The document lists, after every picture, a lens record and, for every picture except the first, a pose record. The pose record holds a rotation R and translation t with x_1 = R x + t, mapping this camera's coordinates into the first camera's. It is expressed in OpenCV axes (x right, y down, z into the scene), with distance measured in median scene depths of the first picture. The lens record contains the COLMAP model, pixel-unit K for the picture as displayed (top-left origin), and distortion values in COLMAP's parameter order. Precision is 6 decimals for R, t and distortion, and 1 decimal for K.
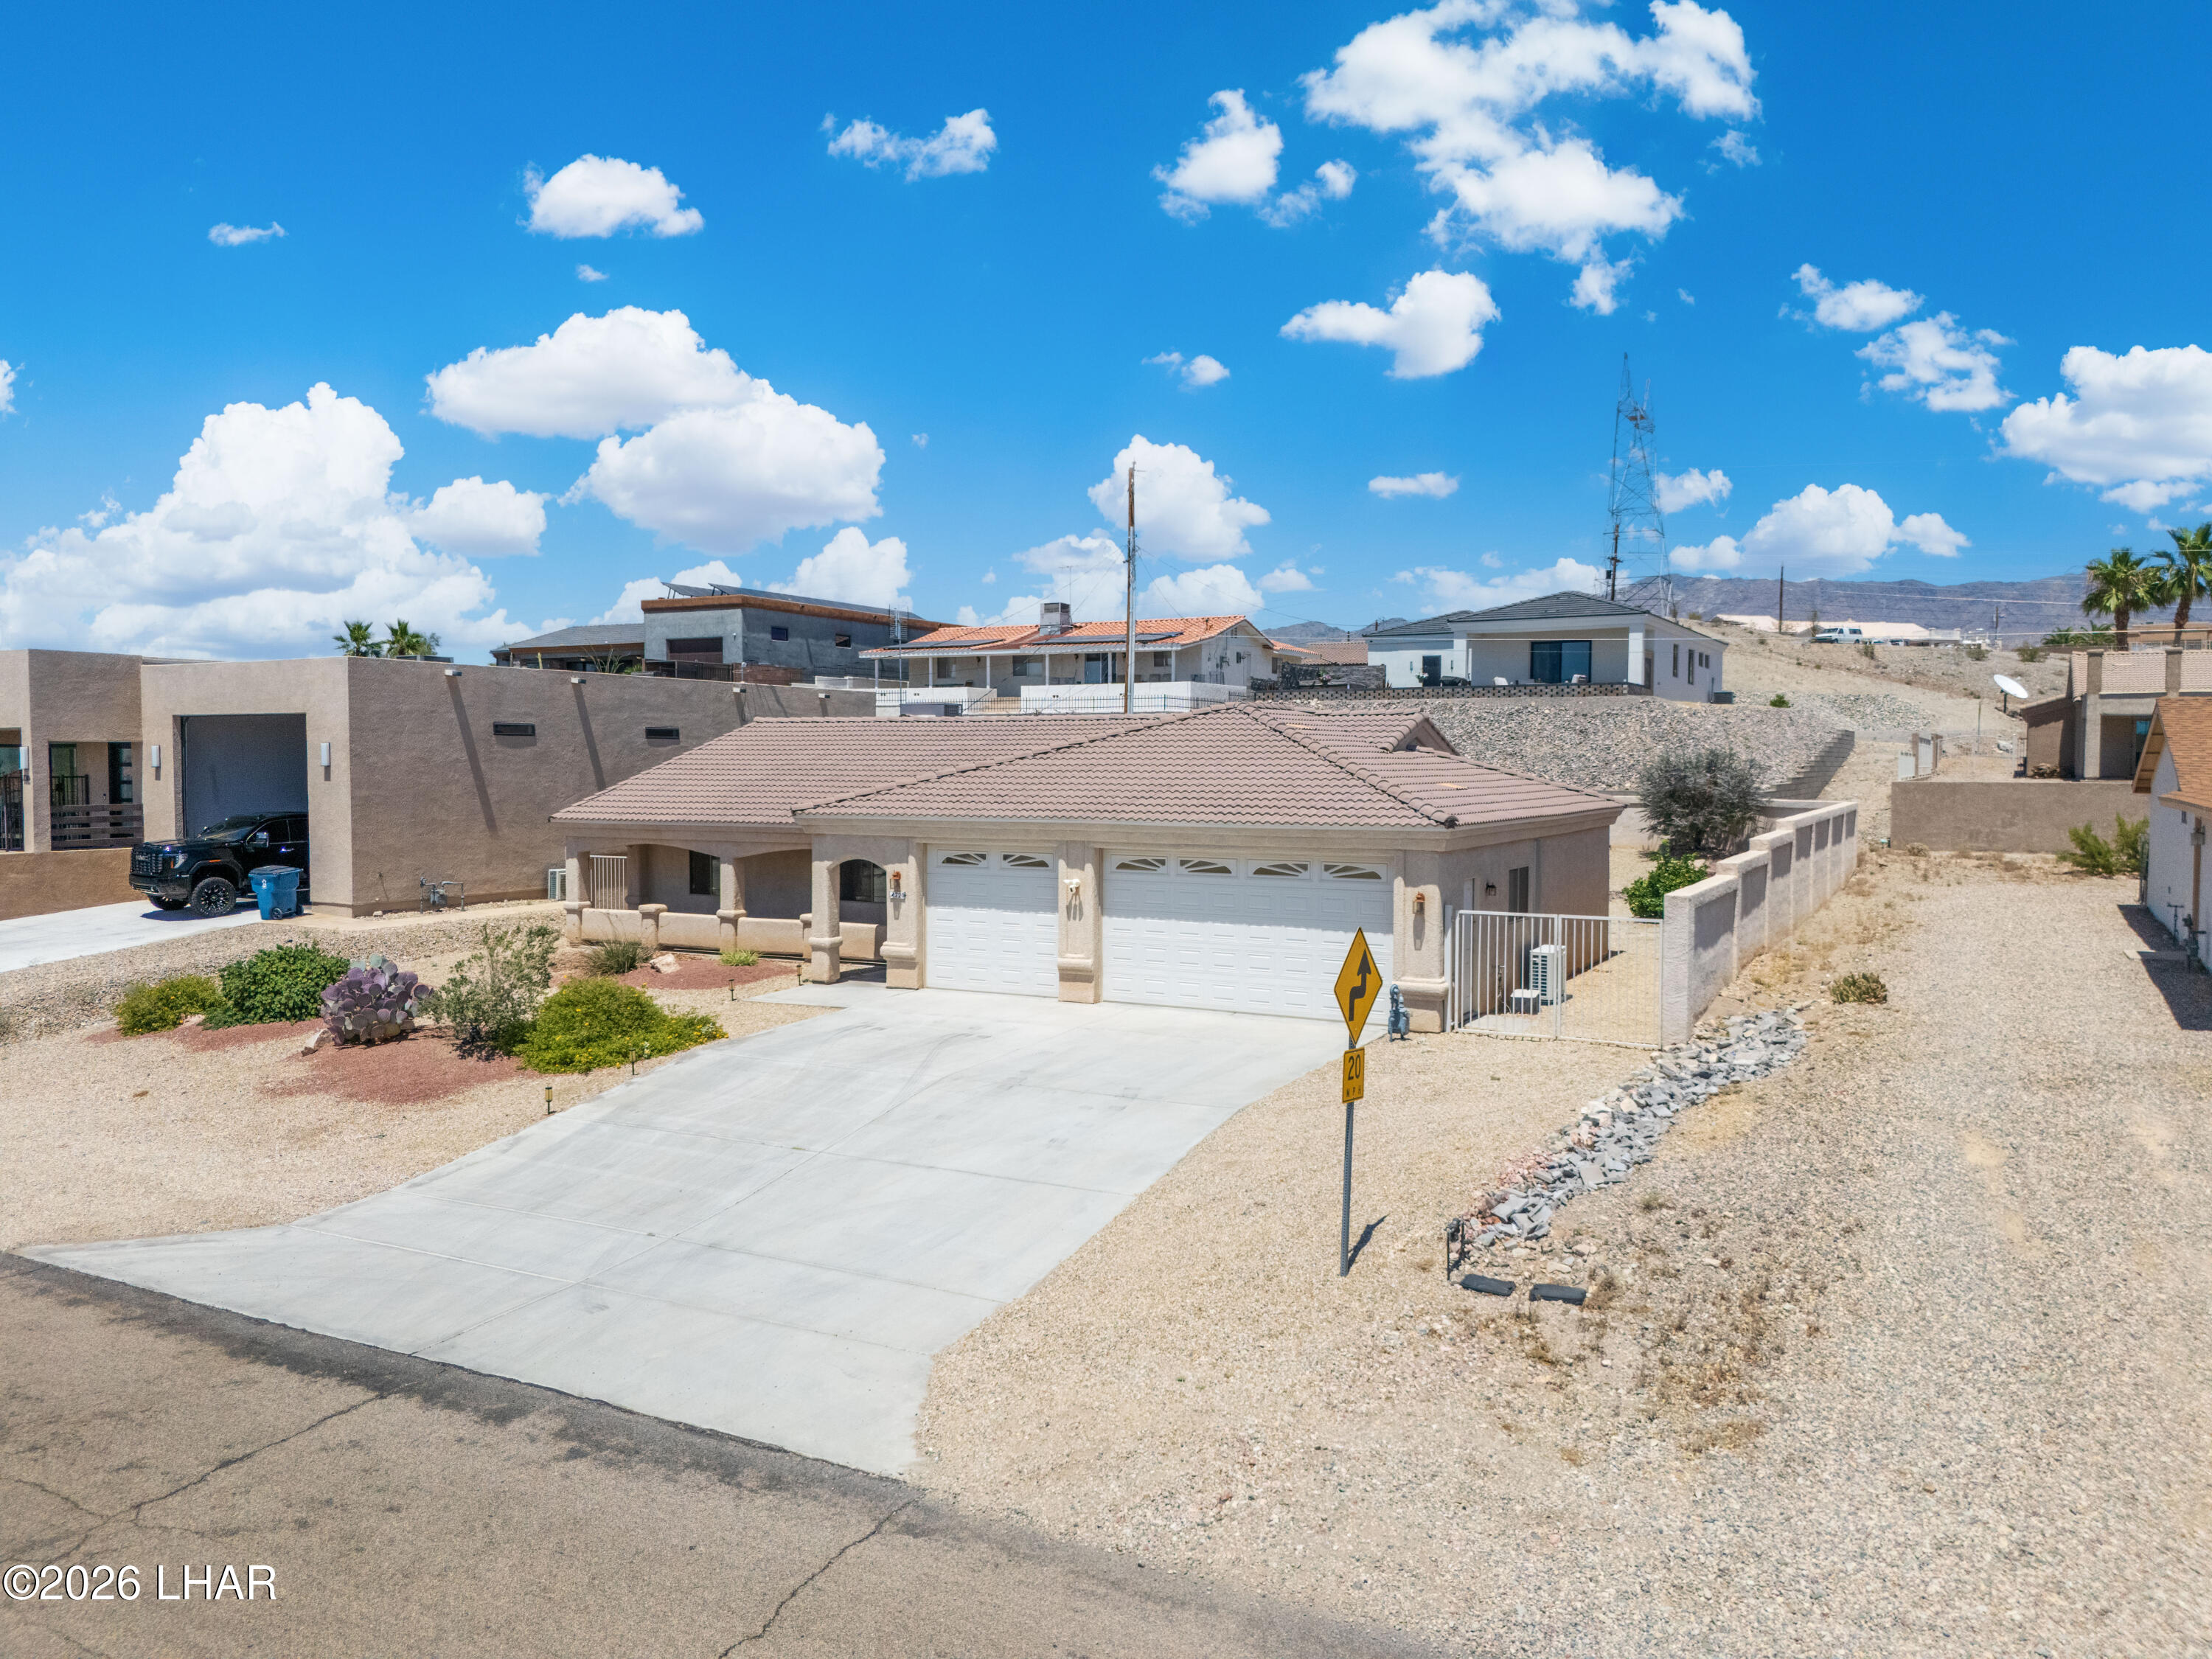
lens RADIAL K [[1629.2, 0, 1106.0], [0, 1629.2, 839.4], [0, 0, 1]] dist [0.067415, -0.057816]
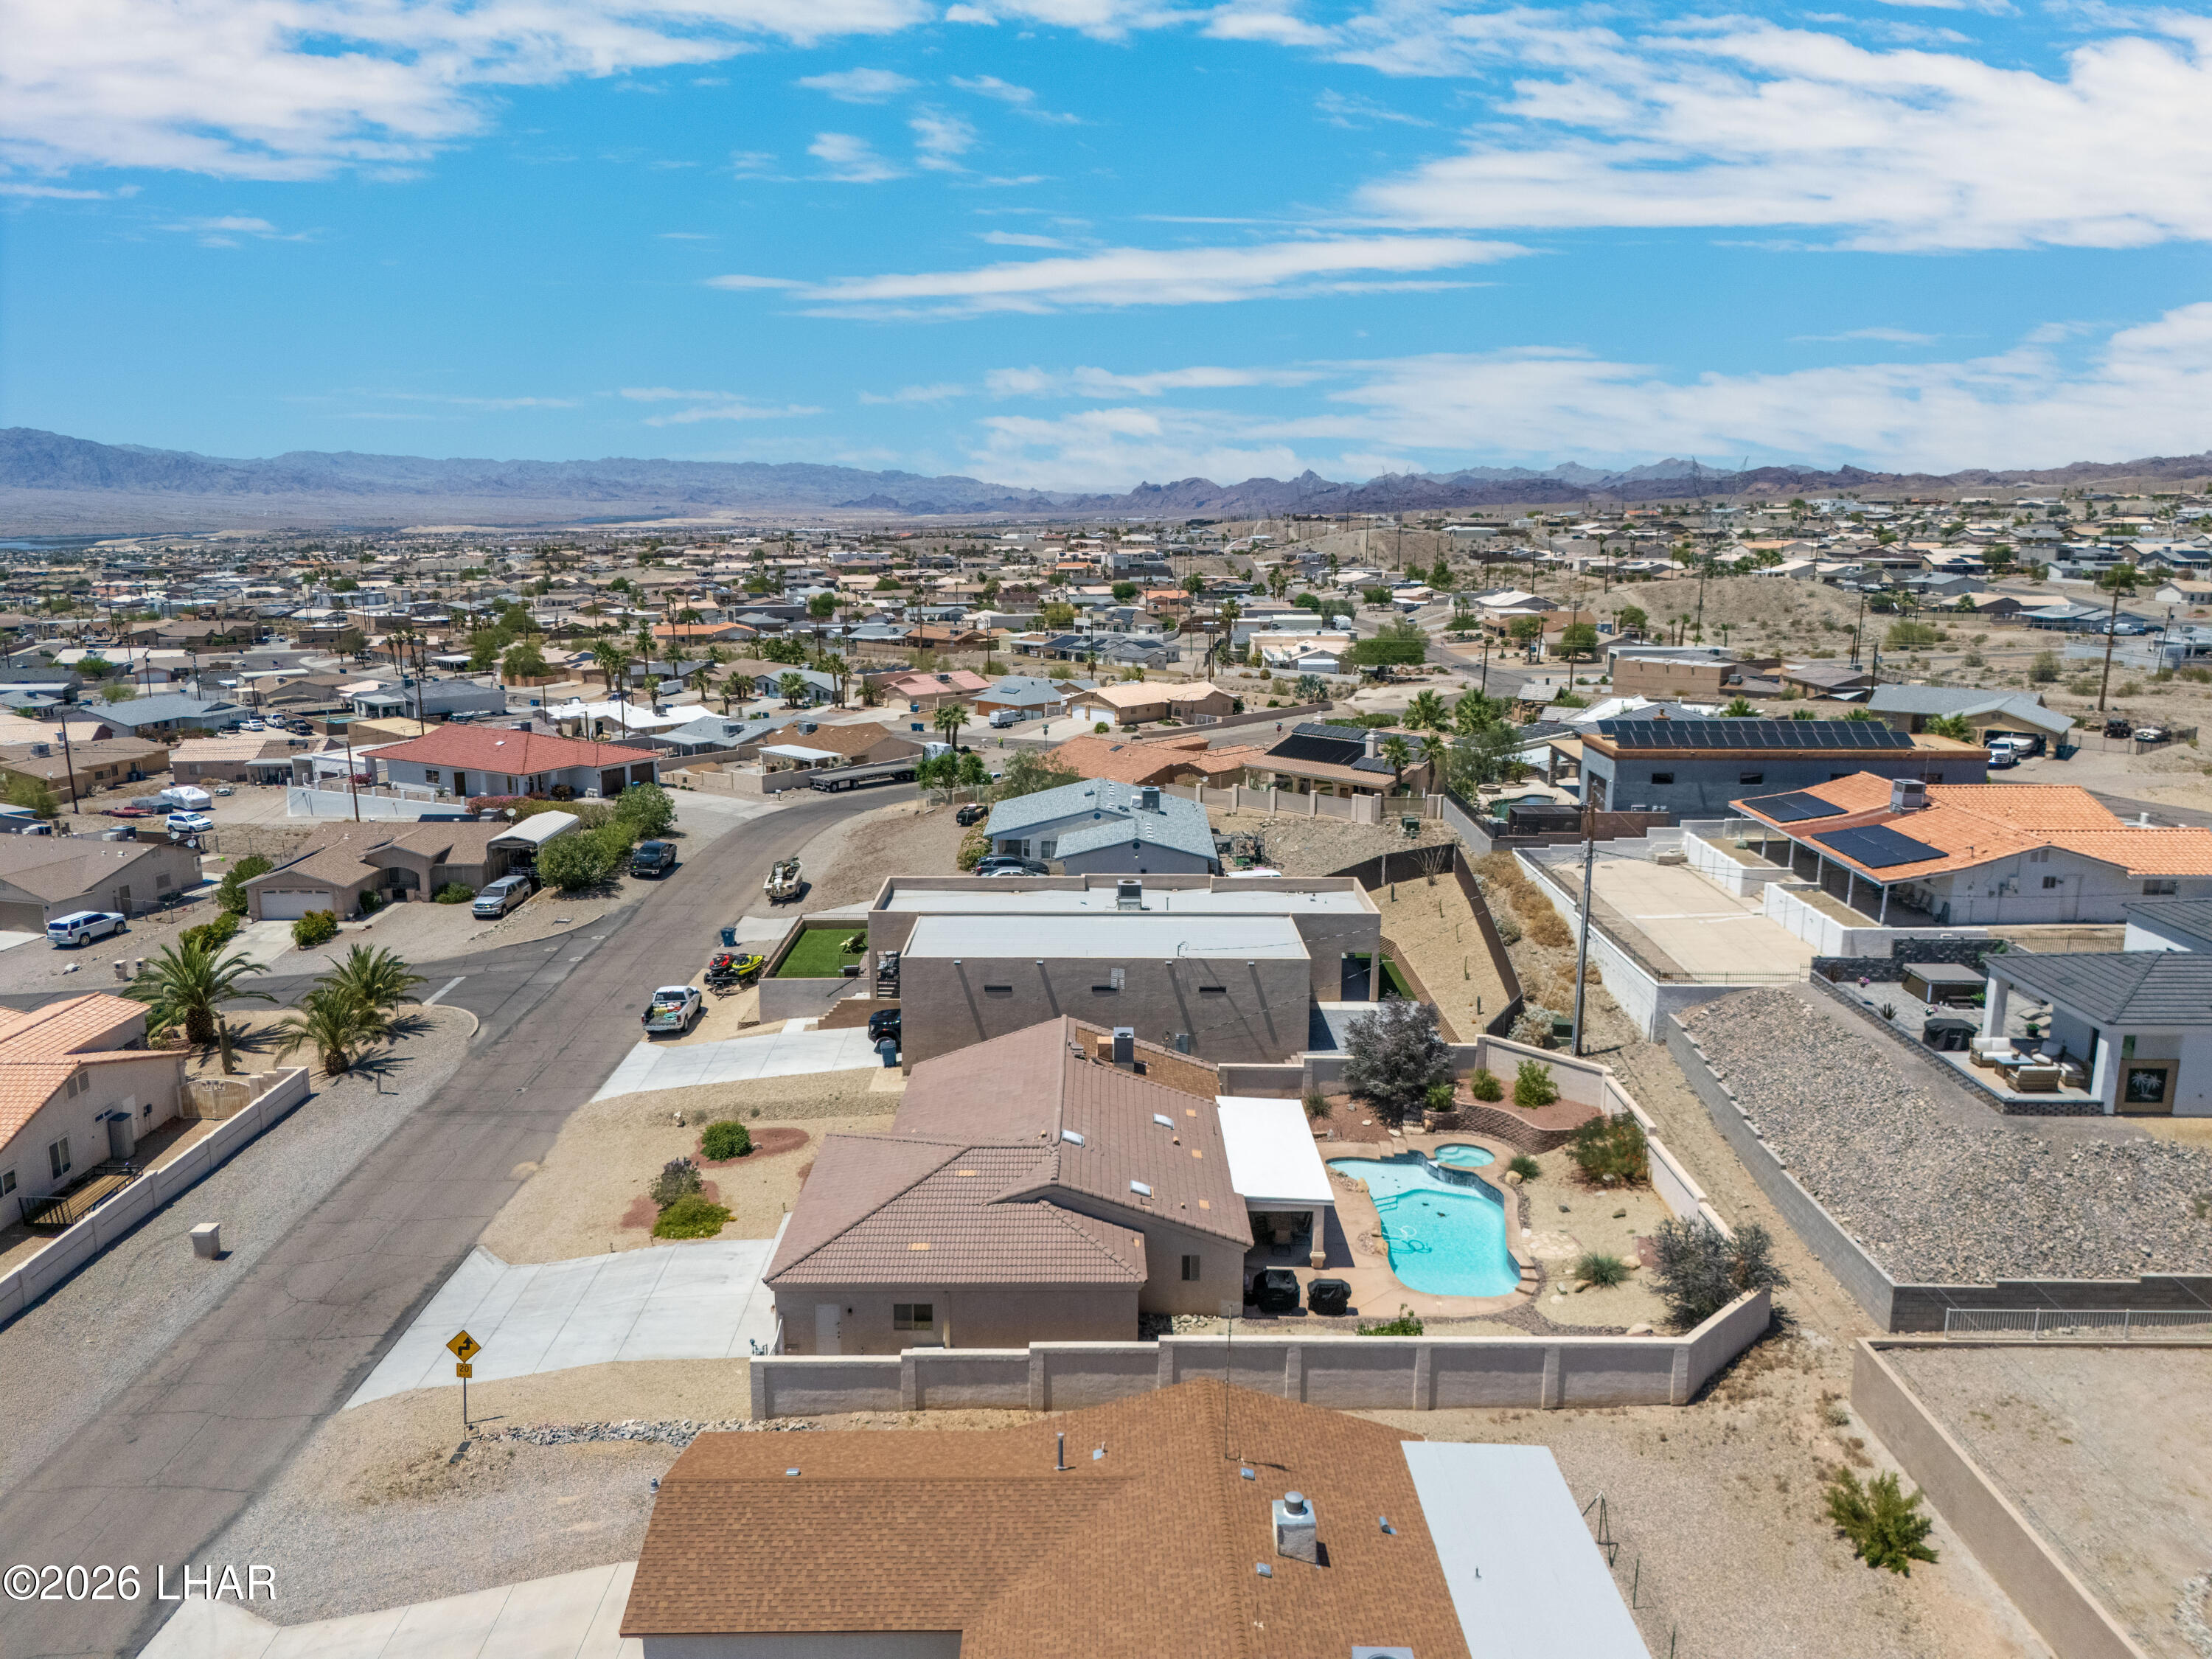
lens RADIAL K [[1629.2, 0, 1106.0], [0, 1629.2, 839.4], [0, 0, 1]] dist [0.067415, -0.057816]
pose [[0.482508, 0.182787, -0.856607, 1.983414], [-0.044225, 0.981819, 0.184595, -0.913931], [0.874774, -0.051185, 0.481819, 0.329055]]
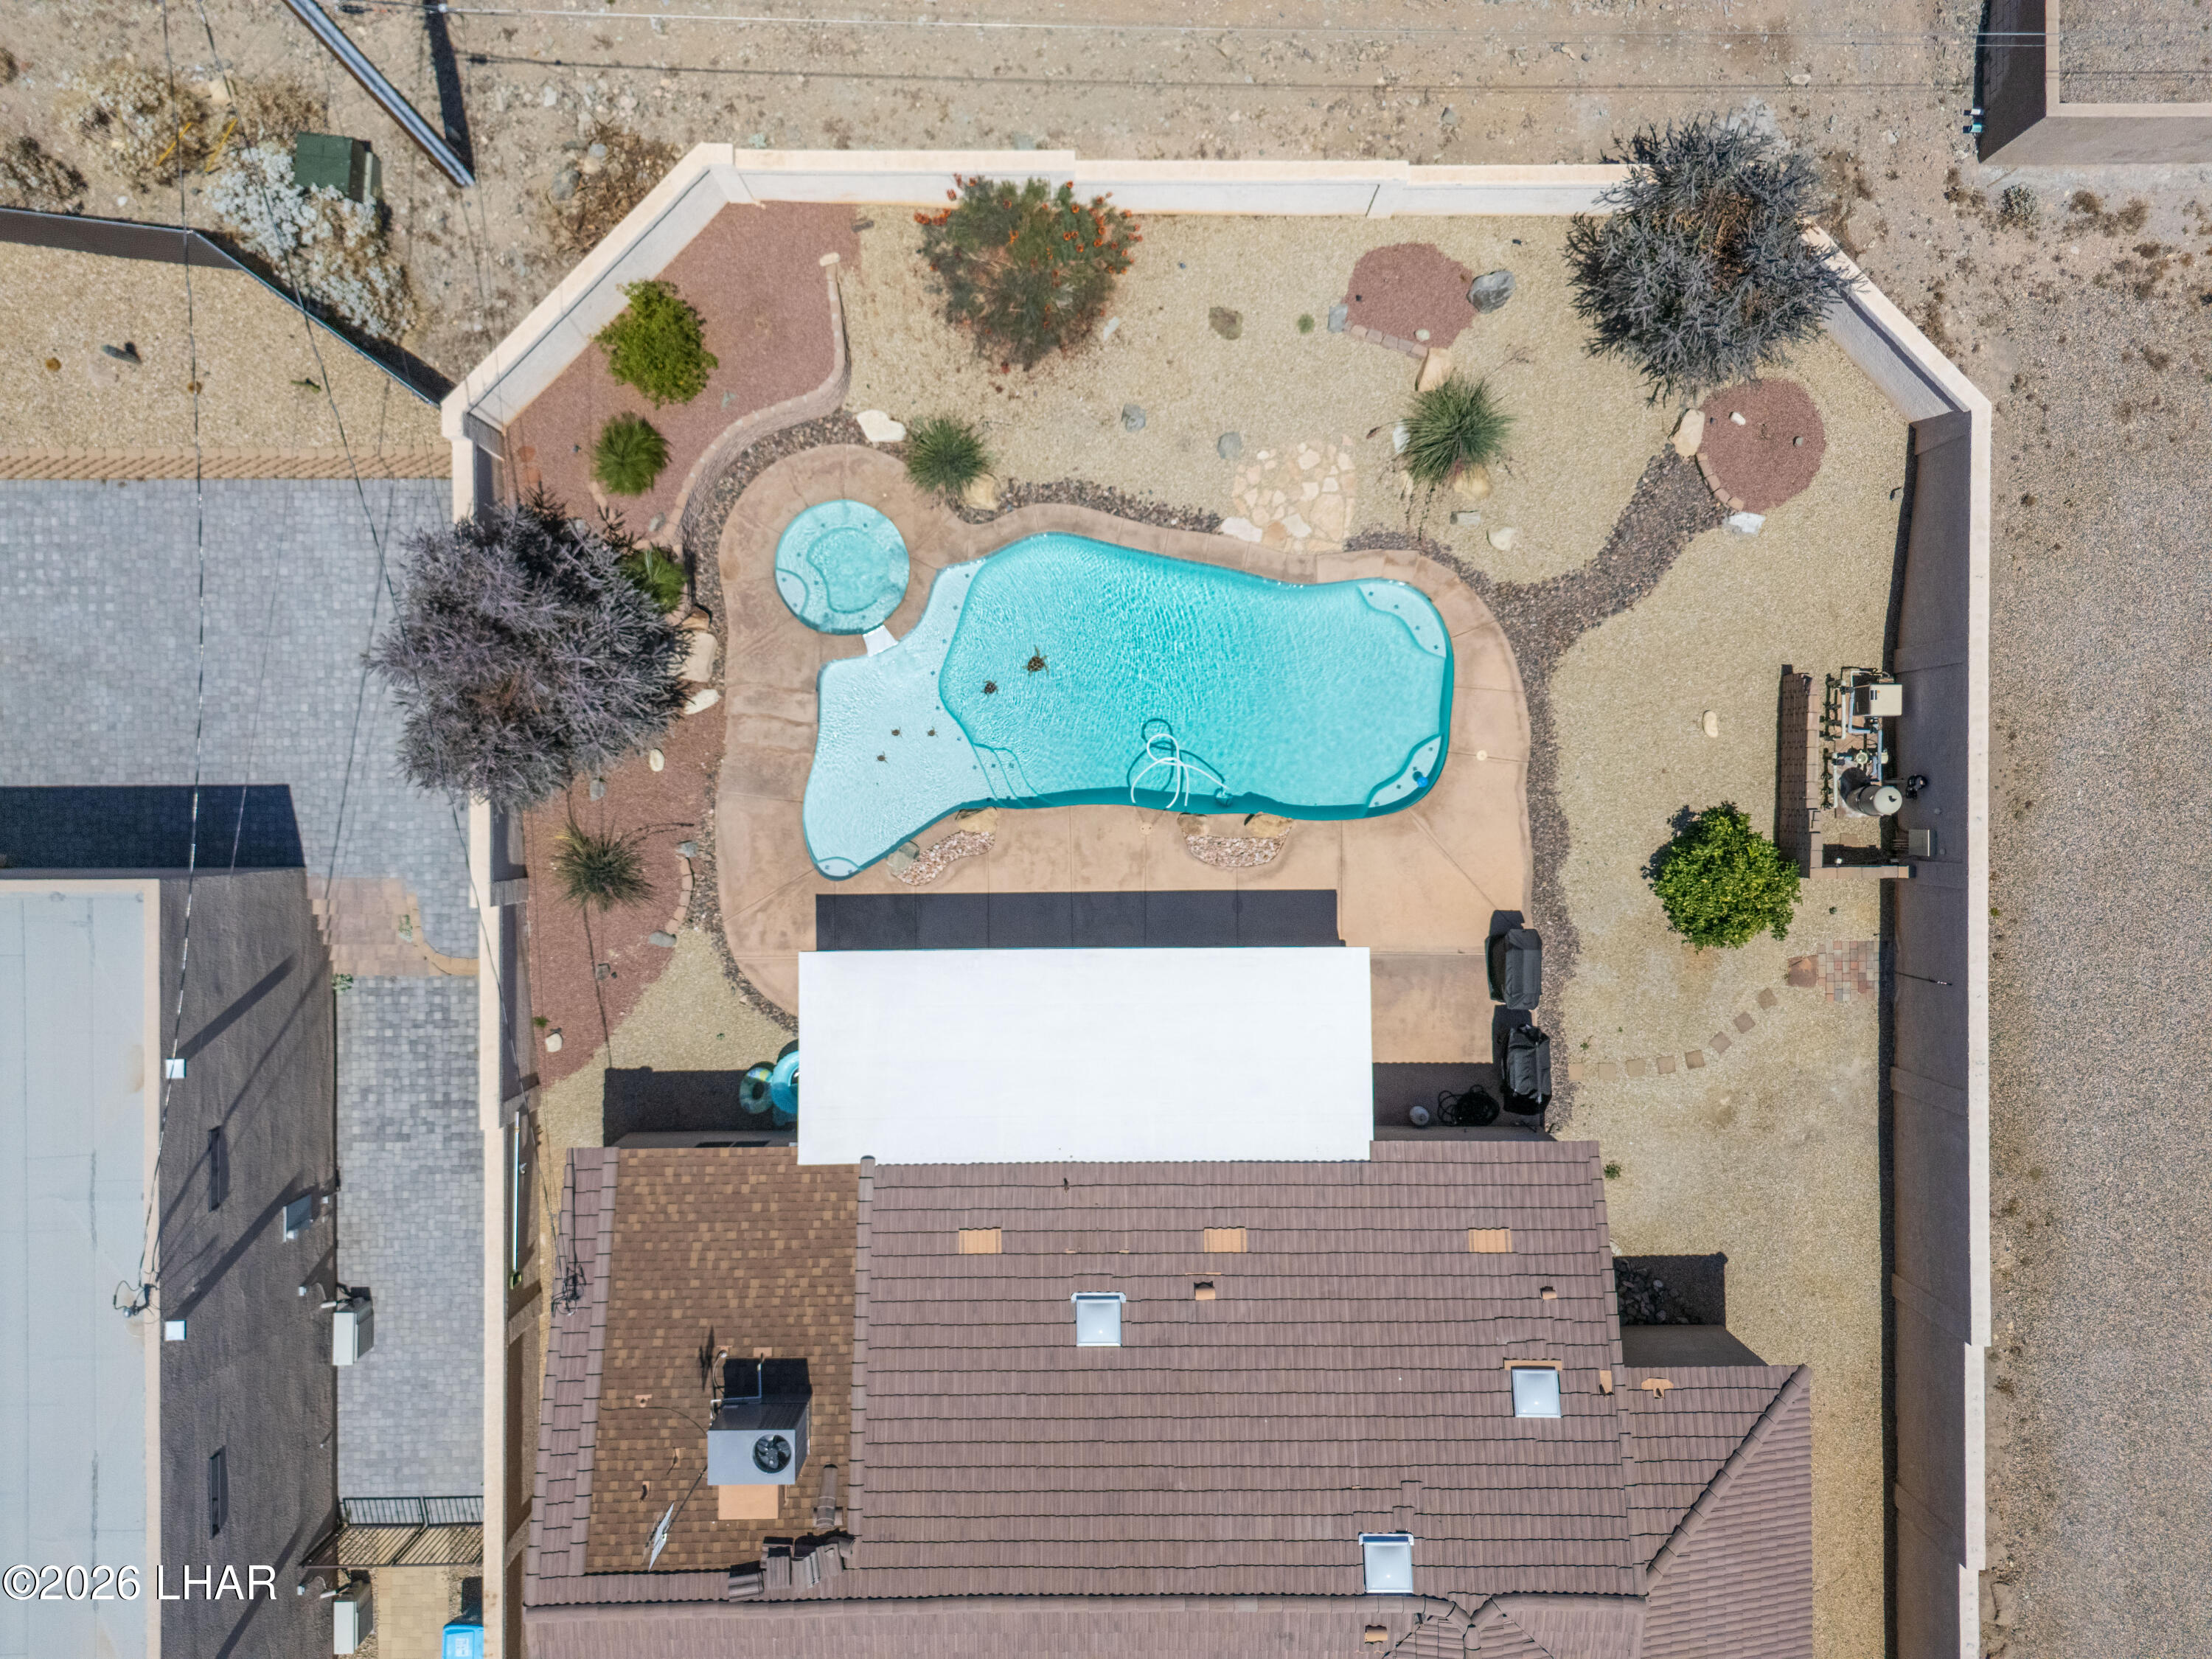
lens RADIAL K [[1629.2, 0, 1106.0], [0, 1629.2, 839.4], [0, 0, 1]] dist [0.067415, -0.057816]
pose [[0.874565, -0.484908, -0.000557, 0.183605], [0.016533, 0.028671, 0.999452, -1.092379], [-0.484626, -0.874095, 0.033092, 1.769835]]
